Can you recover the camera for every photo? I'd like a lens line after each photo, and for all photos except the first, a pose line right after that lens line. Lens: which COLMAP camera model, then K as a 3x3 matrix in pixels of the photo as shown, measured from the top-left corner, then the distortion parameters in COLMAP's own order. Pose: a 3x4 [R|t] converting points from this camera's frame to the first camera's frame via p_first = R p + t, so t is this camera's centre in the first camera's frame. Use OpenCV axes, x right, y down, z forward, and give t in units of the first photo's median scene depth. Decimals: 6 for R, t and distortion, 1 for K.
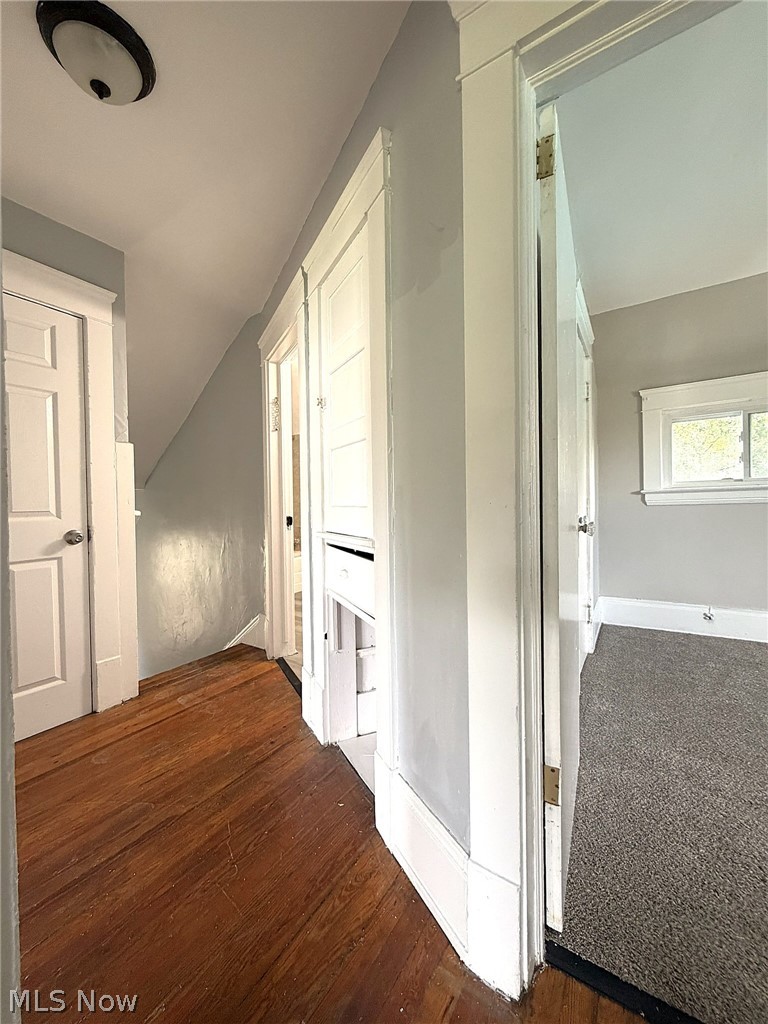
lens RADIAL K [[409.6, 0, 384.0], [0, 409.6, 512.0], [0, 0, 1]] dist [0.001649, 0.000498]
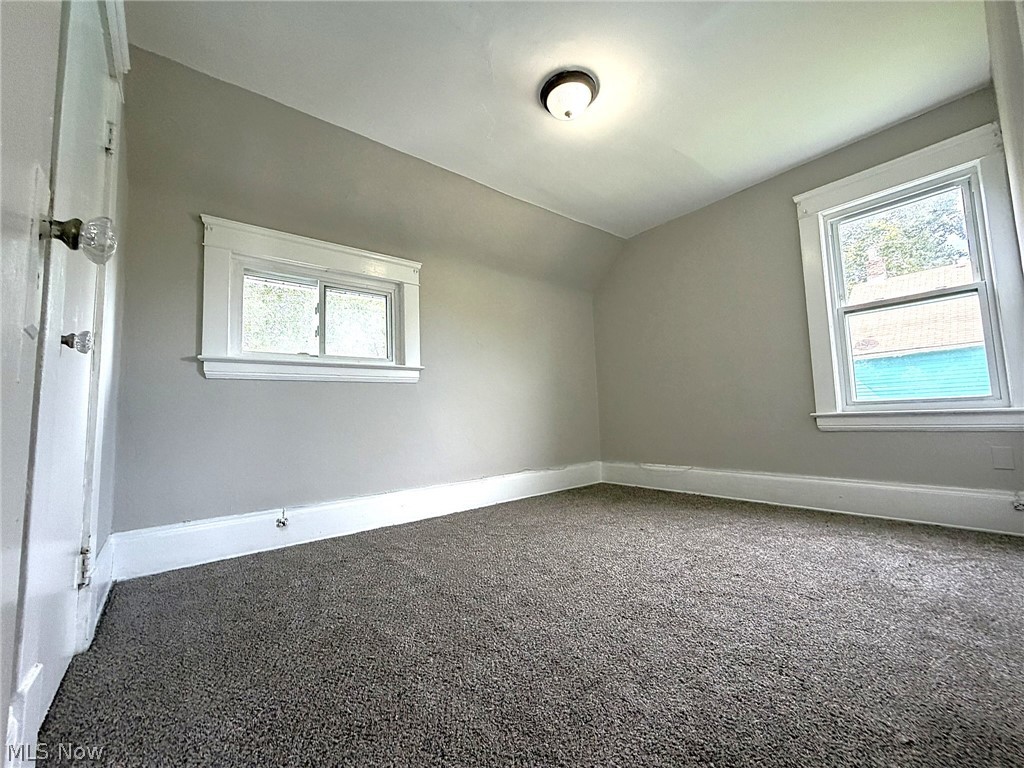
lens RADIAL K [[409.6, 0, 512.0], [0, 409.6, 384.0], [0, 0, 1]] dist [0.001649, 0.000498]
pose [[0.317891, 0.092834, 0.943572, 0.168741], [0.044561, 0.992632, -0.112674, 0.101962], [-0.947080, 0.077865, 0.311412, 0.324231]]
